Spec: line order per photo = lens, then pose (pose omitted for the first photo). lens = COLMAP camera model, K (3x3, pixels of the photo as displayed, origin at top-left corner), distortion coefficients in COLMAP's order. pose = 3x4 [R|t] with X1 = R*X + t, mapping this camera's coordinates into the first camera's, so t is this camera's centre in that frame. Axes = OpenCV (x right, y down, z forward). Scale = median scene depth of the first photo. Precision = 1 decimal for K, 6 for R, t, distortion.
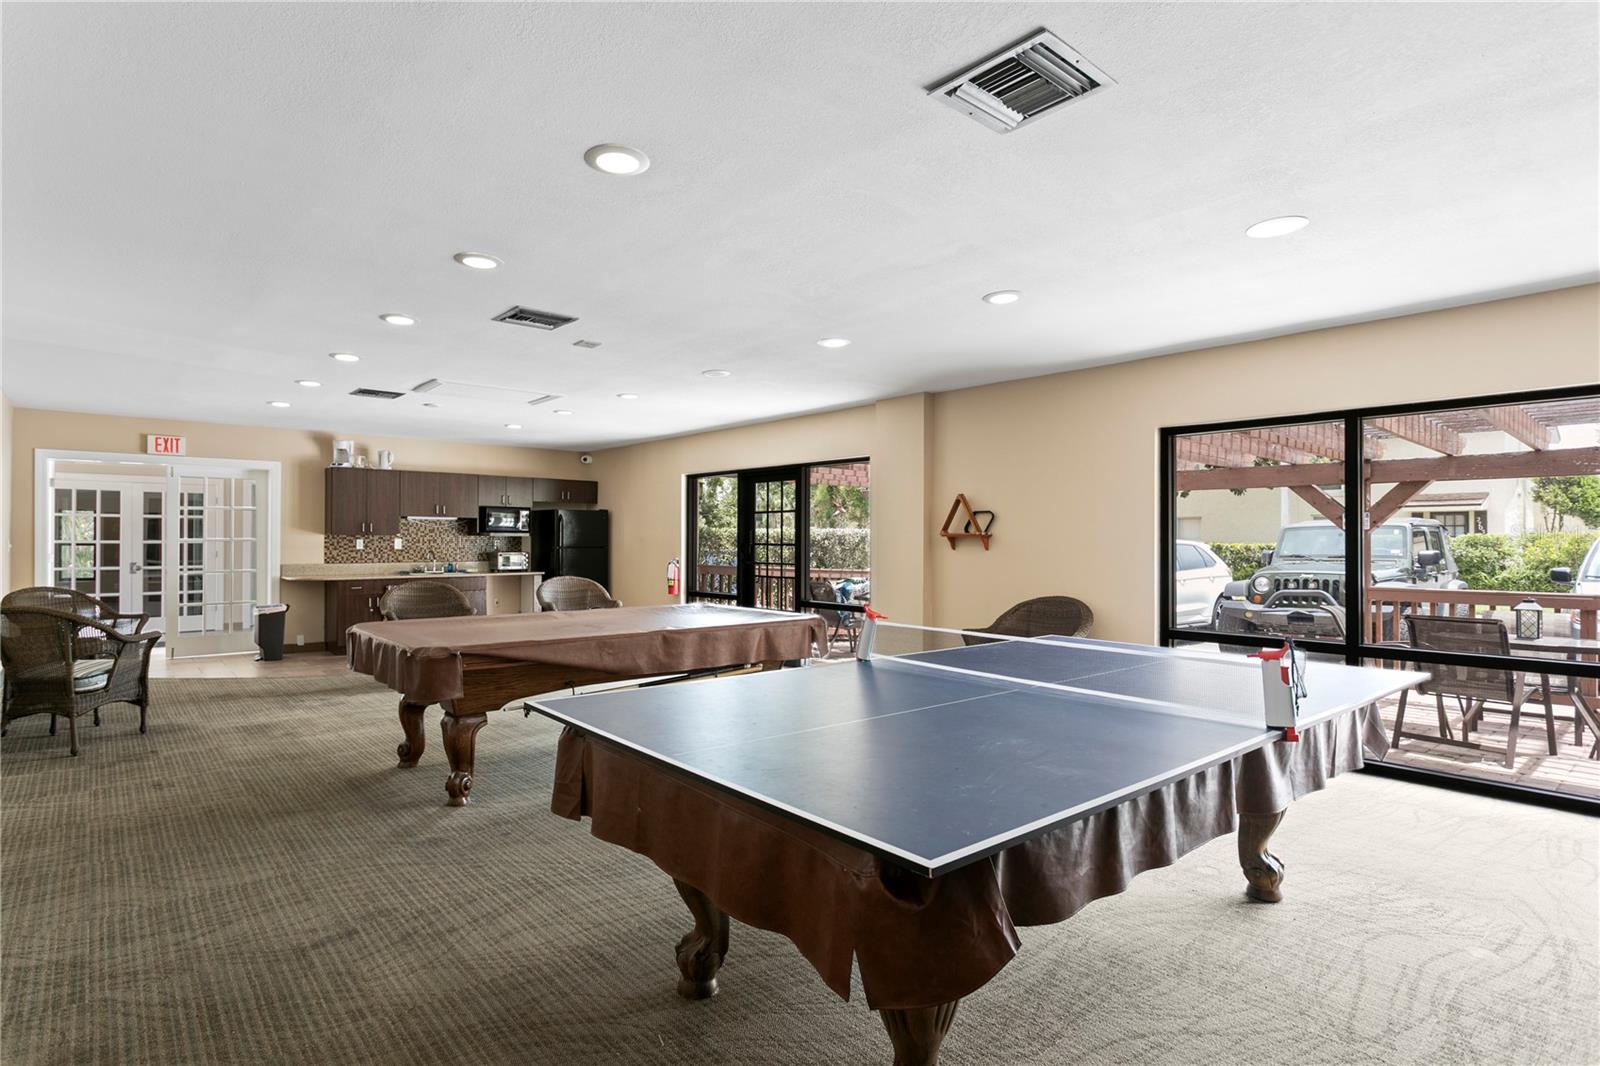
lens RADIAL K [[796.9, 0, 778.0], [0, 796.9, 533.8], [0, 0, 1]] dist [-0.012490, 0.006672]
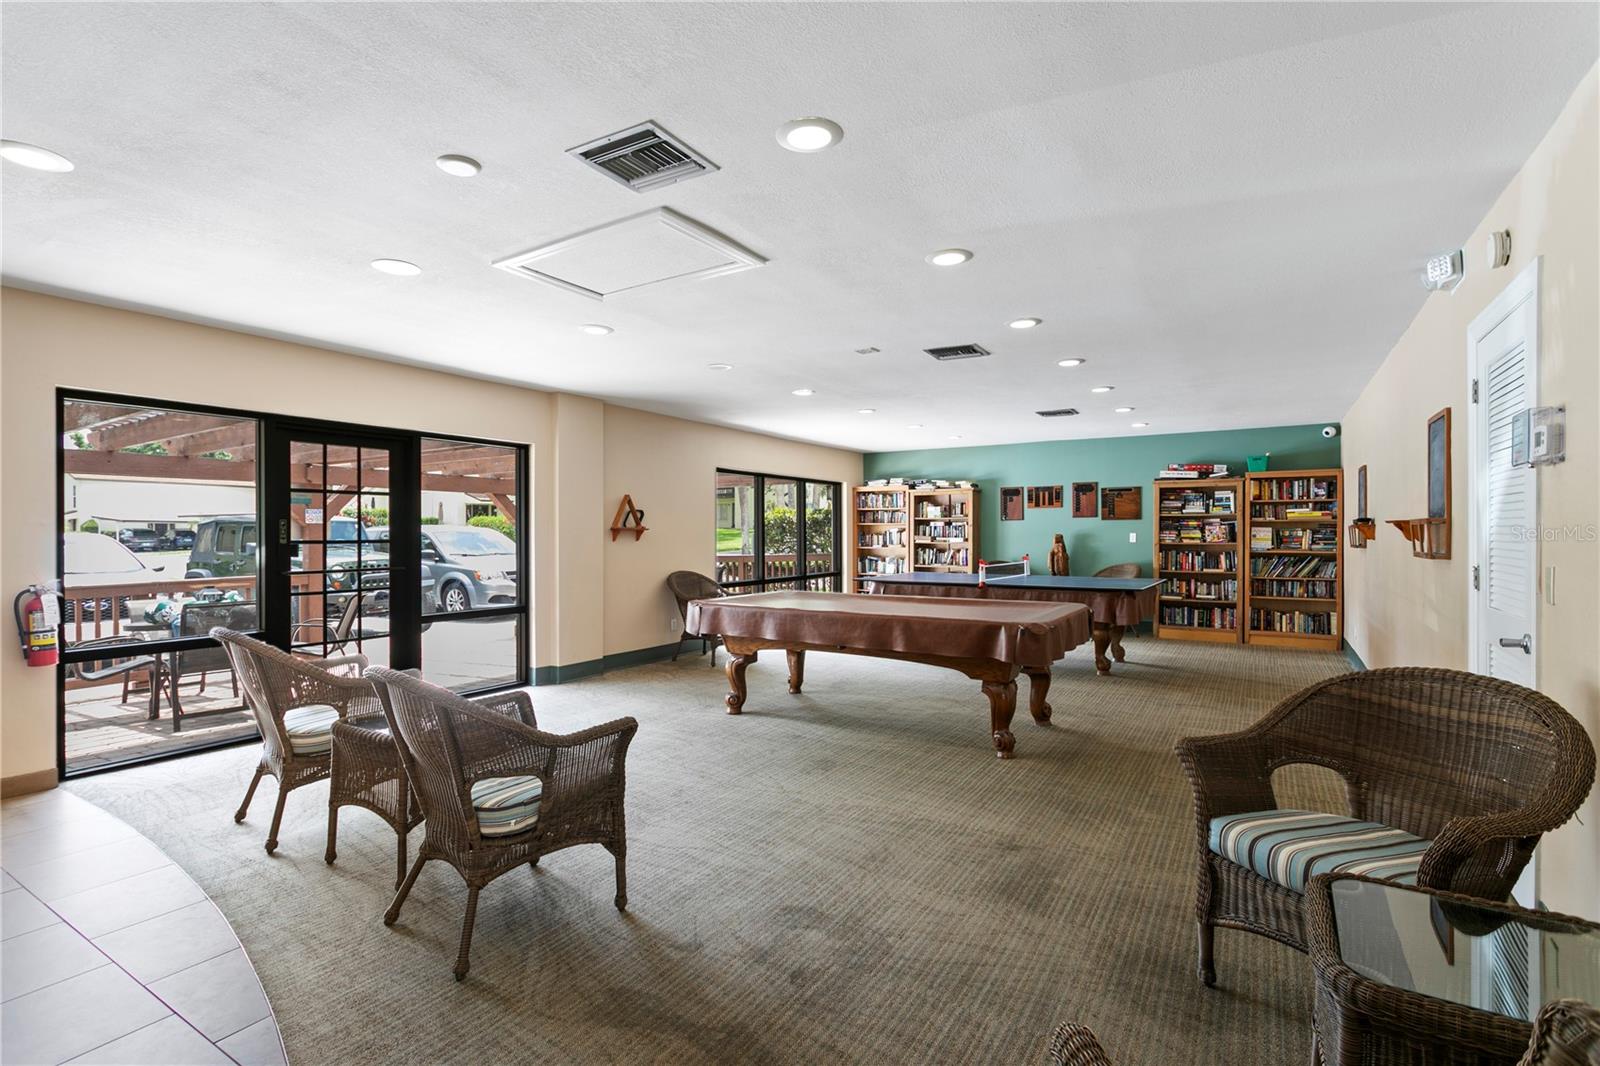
lens RADIAL K [[758.3, 0, 778.5], [0, 758.3, 536.9], [0, 0, 1]] dist [0.000857, -0.000672]
pose [[-0.286376, -0.011467, 0.958049, -0.935606], [-0.009137, 0.999916, 0.009237, 0.000840], [-0.958074, -0.006108, -0.286457, 1.111422]]
